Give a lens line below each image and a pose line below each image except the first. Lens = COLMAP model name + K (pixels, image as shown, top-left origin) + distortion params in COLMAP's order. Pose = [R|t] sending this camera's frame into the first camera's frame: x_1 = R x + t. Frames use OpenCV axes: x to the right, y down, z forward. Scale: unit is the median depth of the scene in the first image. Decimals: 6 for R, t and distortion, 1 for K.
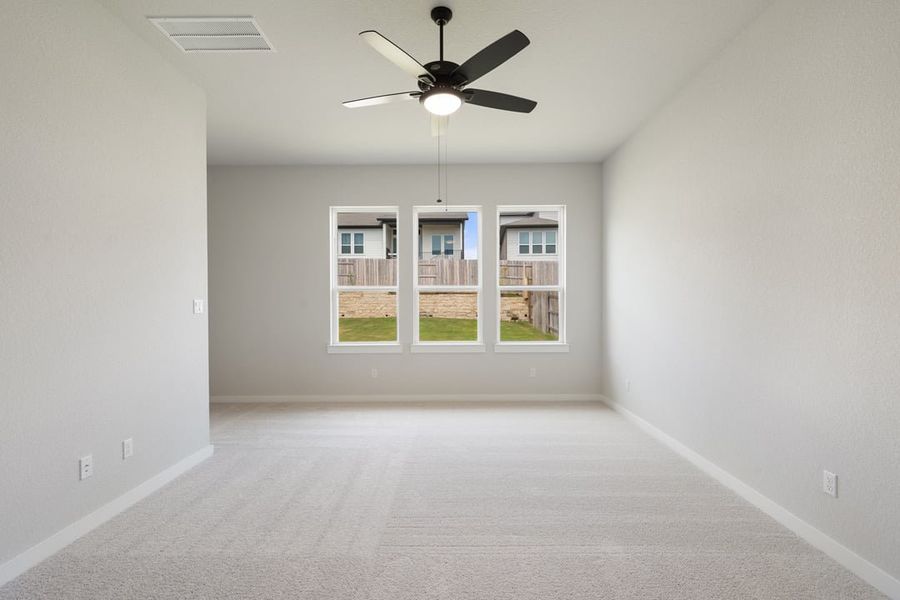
lens RADIAL K [[414.2, 0, 454.9], [0, 414.2, 298.4], [0, 0, 1]] dist [-0.002026, -0.001245]
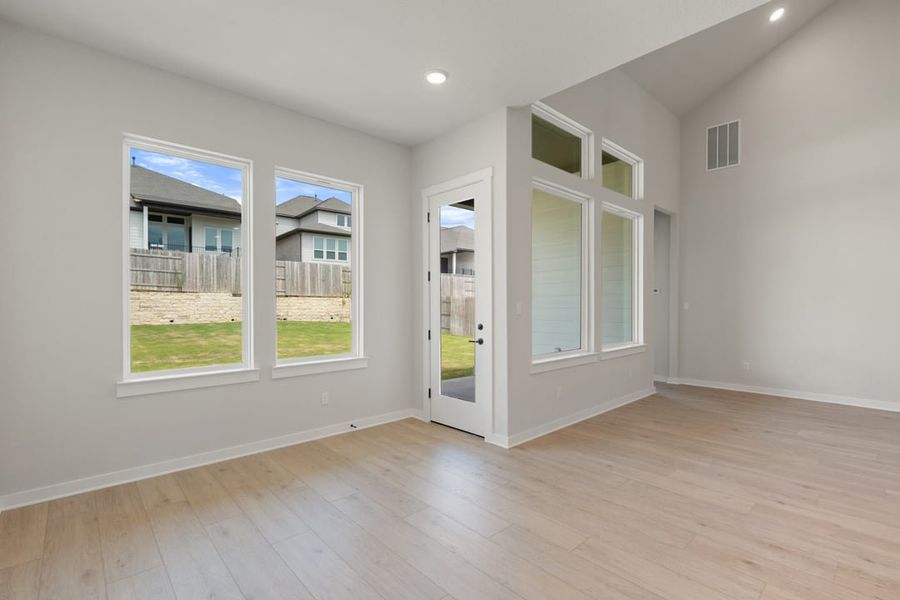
lens RADIAL K [[413.7, 0, 449.8], [0, 413.7, 296.6], [0, 0, 1]] dist [0.011250, -0.004370]
pose [[0.735907, 0.016891, 0.676872, -0.427136], [-0.008535, 0.999841, -0.015671, 0.001035], [-0.677029, 0.005755, 0.735934, 0.027041]]
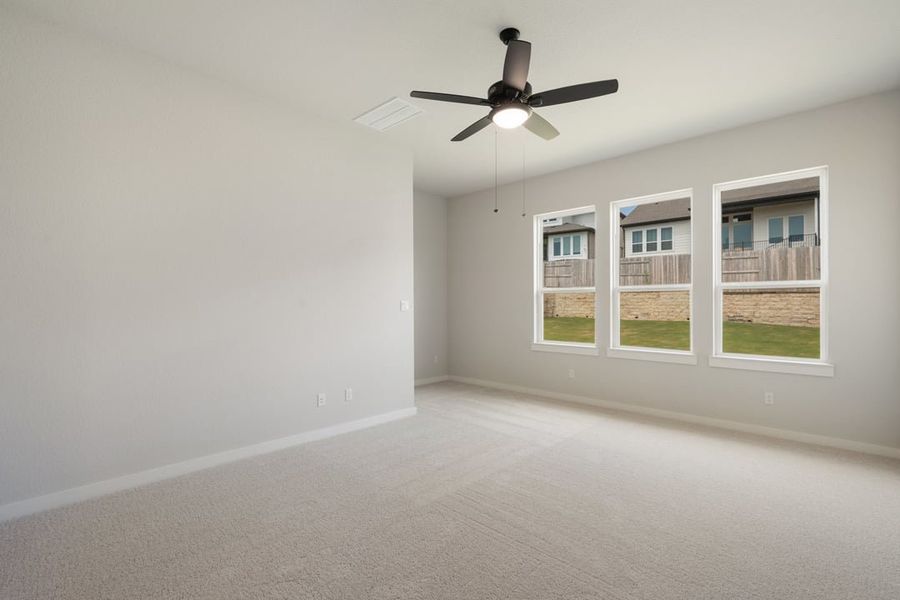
lens RADIAL K [[414.2, 0, 445.5], [0, 414.2, 297.9], [0, 0, 1]] dist [-0.002026, -0.001245]
pose [[0.723367, -0.004879, -0.690447, 0.068367], [0.002244, 0.999986, -0.004715, 0.000086], [0.690460, 0.001861, 0.723368, 0.012992]]
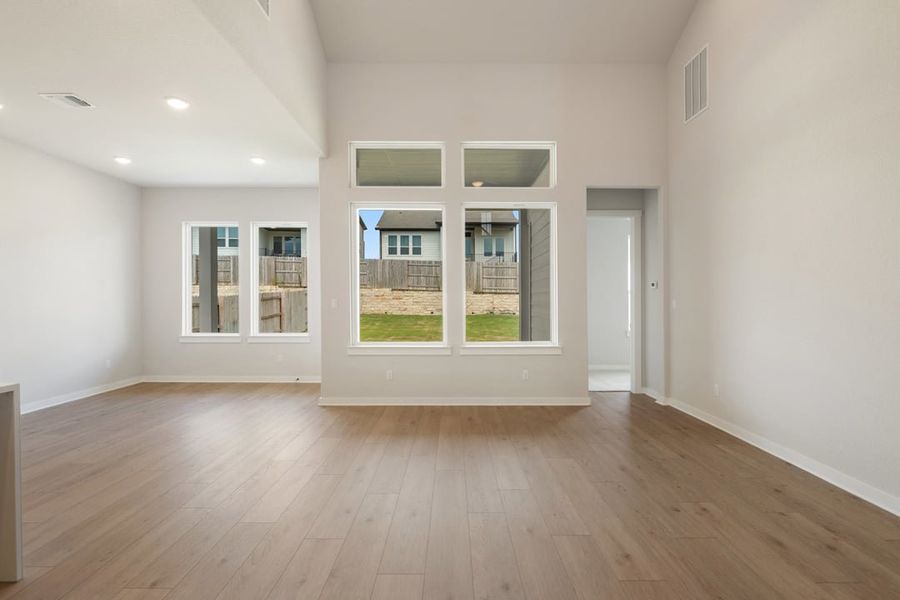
lens RADIAL K [[413.7, 0, 452.5], [0, 413.7, 296.1], [0, 0, 1]] dist [0.011250, -0.004370]
pose [[0.999968, 0.008014, 0.000245, -0.219451], [-0.008013, 0.999967, -0.001570, -0.001611], [-0.000258, 0.001568, 0.999999, -0.099076]]
